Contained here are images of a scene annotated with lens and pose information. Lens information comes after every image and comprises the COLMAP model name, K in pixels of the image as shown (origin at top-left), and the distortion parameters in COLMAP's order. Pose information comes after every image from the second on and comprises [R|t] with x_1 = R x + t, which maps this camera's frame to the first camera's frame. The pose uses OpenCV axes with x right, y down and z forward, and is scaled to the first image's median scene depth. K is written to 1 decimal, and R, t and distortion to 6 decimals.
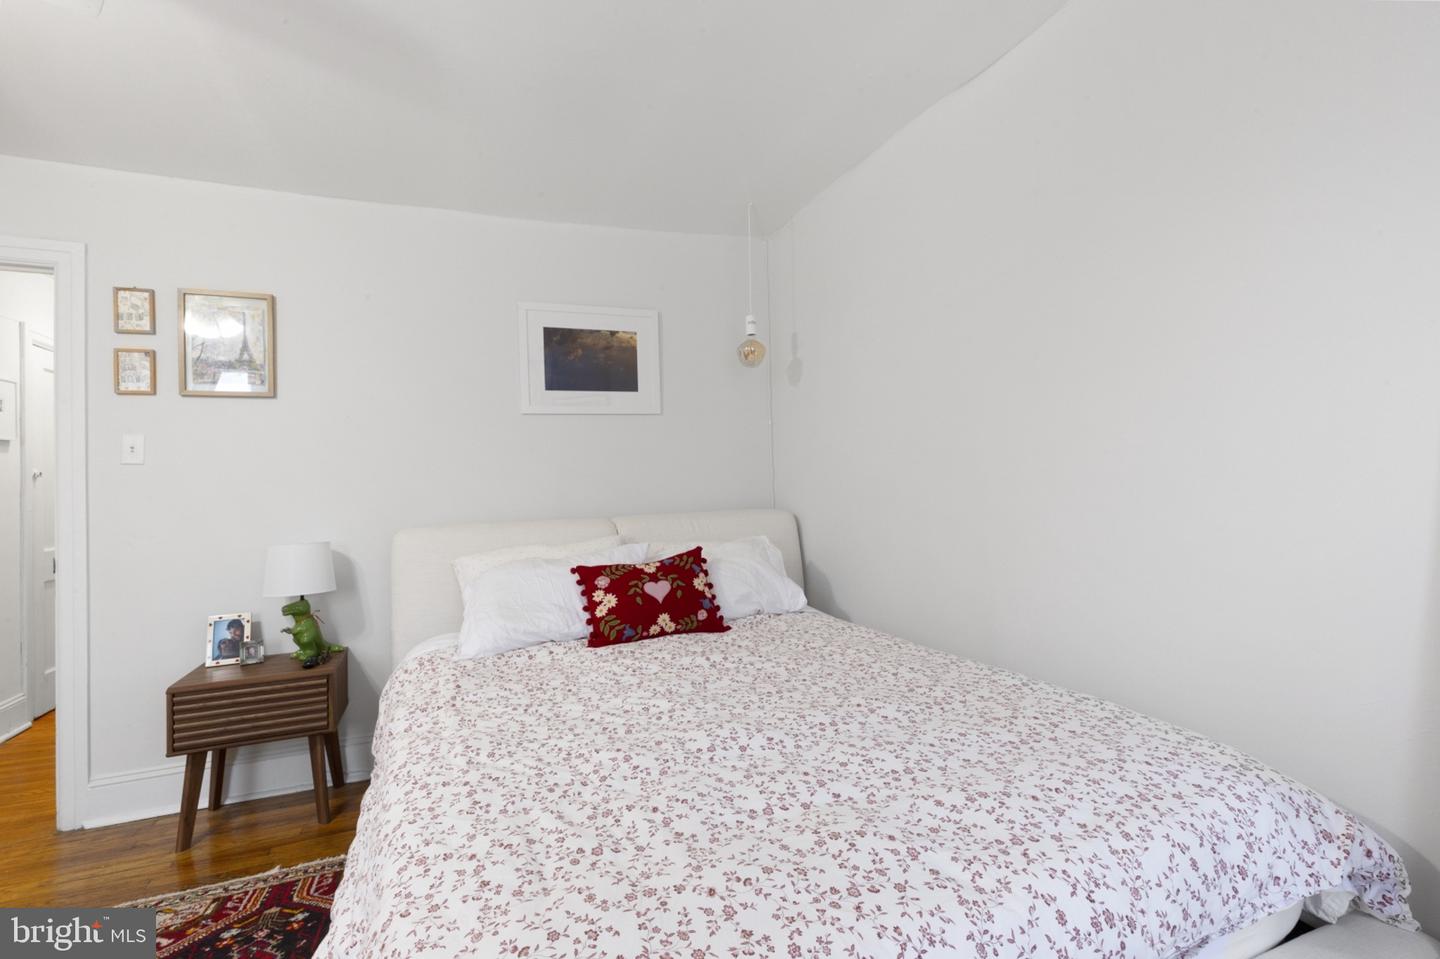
lens RADIAL K [[661.7, 0, 715.7], [0, 661.7, 472.1], [0, 0, 1]] dist [0.002738, -0.000742]
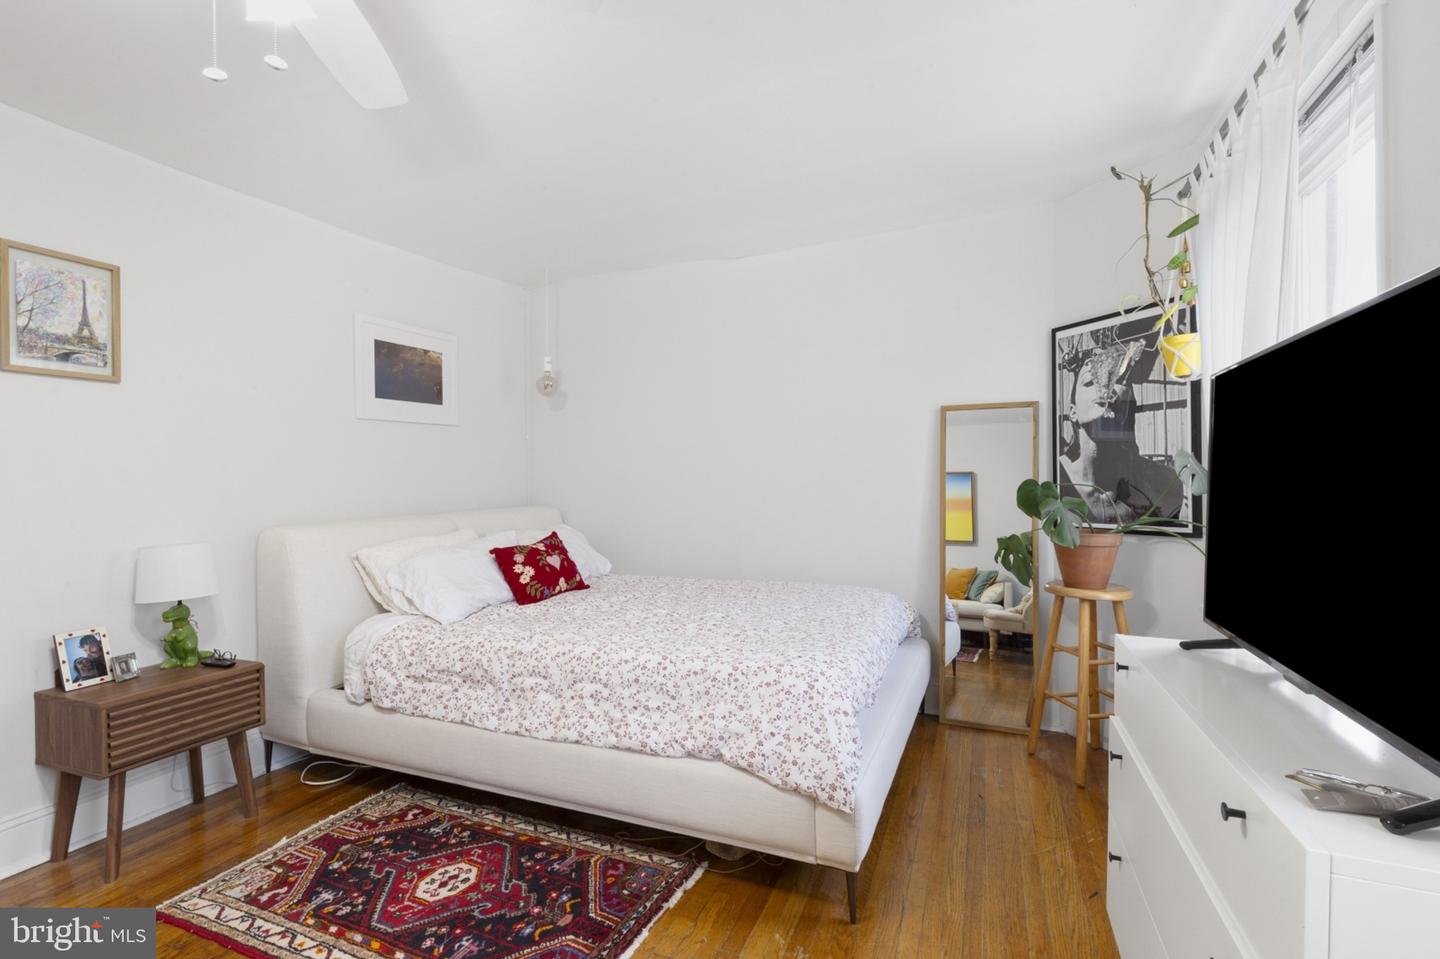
lens RADIAL K [[661.7, 0, 732.8], [0, 661.7, 483.9], [0, 0, 1]] dist [0.002738, -0.000742]
pose [[0.699804, 0.011442, 0.714244, -0.768770], [-0.016186, 0.999869, -0.000159, 0.009749], [-0.714152, -0.011450, 0.699897, -0.217599]]
